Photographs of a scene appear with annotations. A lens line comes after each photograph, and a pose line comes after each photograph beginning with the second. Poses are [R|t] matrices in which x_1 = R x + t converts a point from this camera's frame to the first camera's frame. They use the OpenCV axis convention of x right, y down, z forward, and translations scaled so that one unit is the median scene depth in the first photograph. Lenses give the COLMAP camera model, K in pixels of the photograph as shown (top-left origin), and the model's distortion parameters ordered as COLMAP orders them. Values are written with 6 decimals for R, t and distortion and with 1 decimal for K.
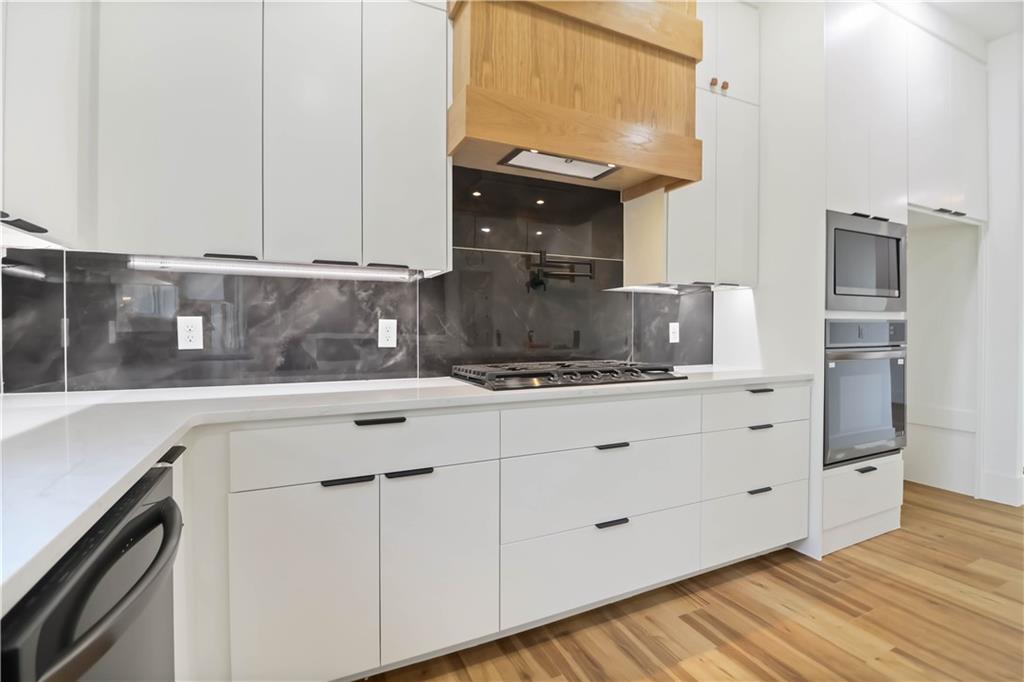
lens RADIAL K [[466.7, 0, 513.8], [0, 466.7, 336.0], [0, 0, 1]] dist [-0.003633, -0.000274]
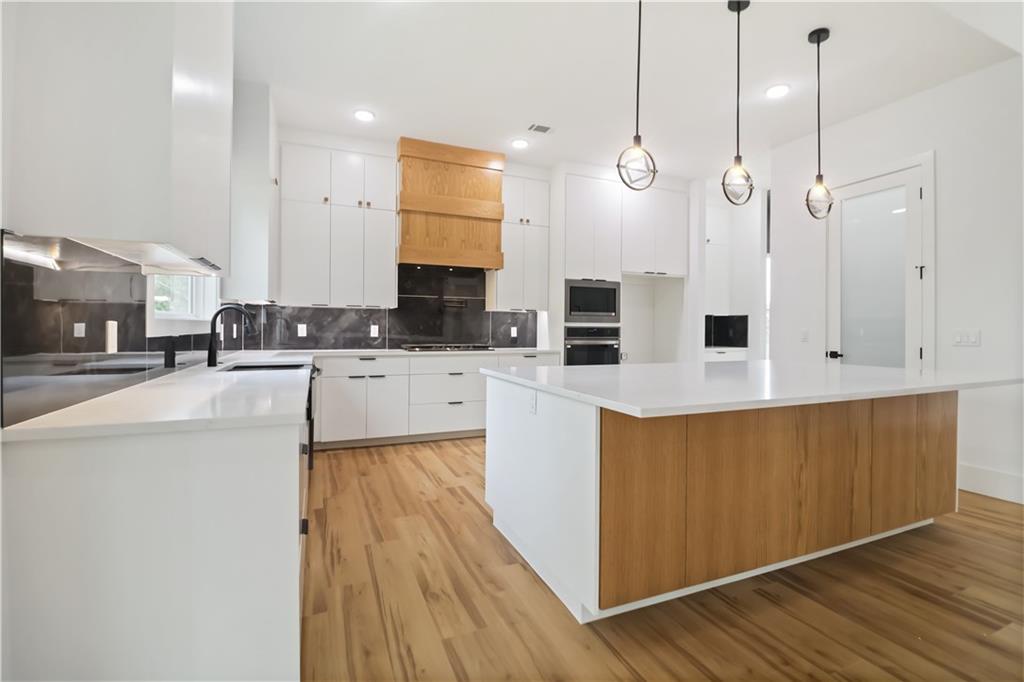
lens RADIAL K [[481.8, 0, 514.0], [0, 481.8, 327.7], [0, 0, 1]] dist [-0.014580, -0.000721]
pose [[0.998991, 0.006558, -0.044435, 0.573601], [-0.007376, 0.999806, -0.018282, 0.017169], [0.044306, 0.018592, 0.998845, -1.495242]]
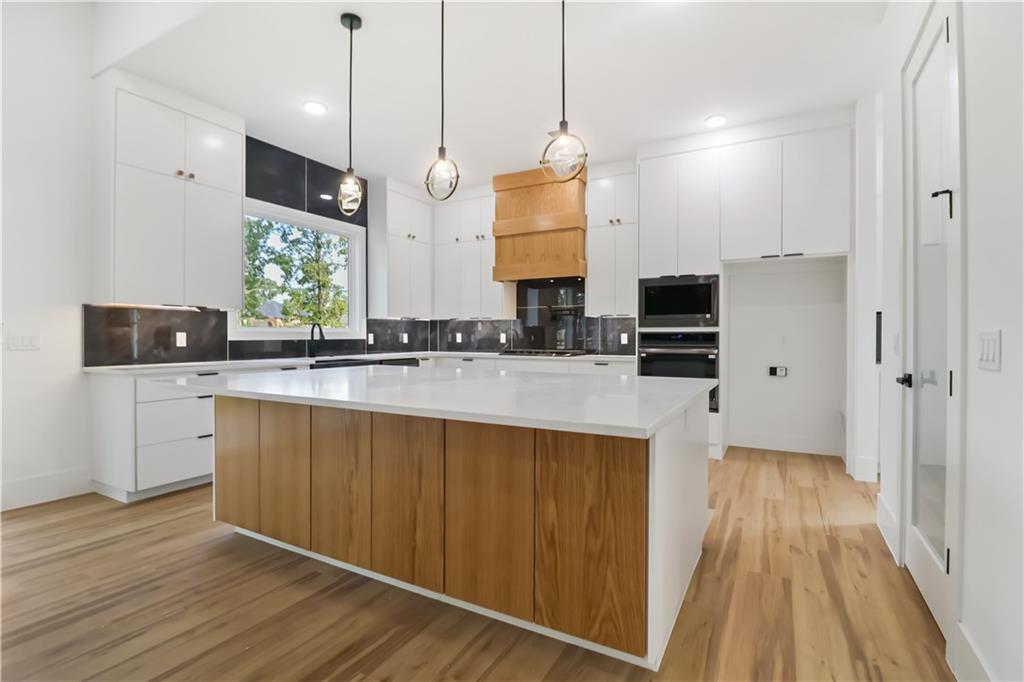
lens RADIAL K [[476.8, 0, 516.3], [0, 476.8, 335.5], [0, 0, 1]] dist [-0.006081, -0.000283]
pose [[0.573595, -0.001364, -0.819138, 2.256836], [-0.013667, 0.999843, -0.011235, 0.010392], [0.819025, 0.017639, 0.573487, -0.686812]]
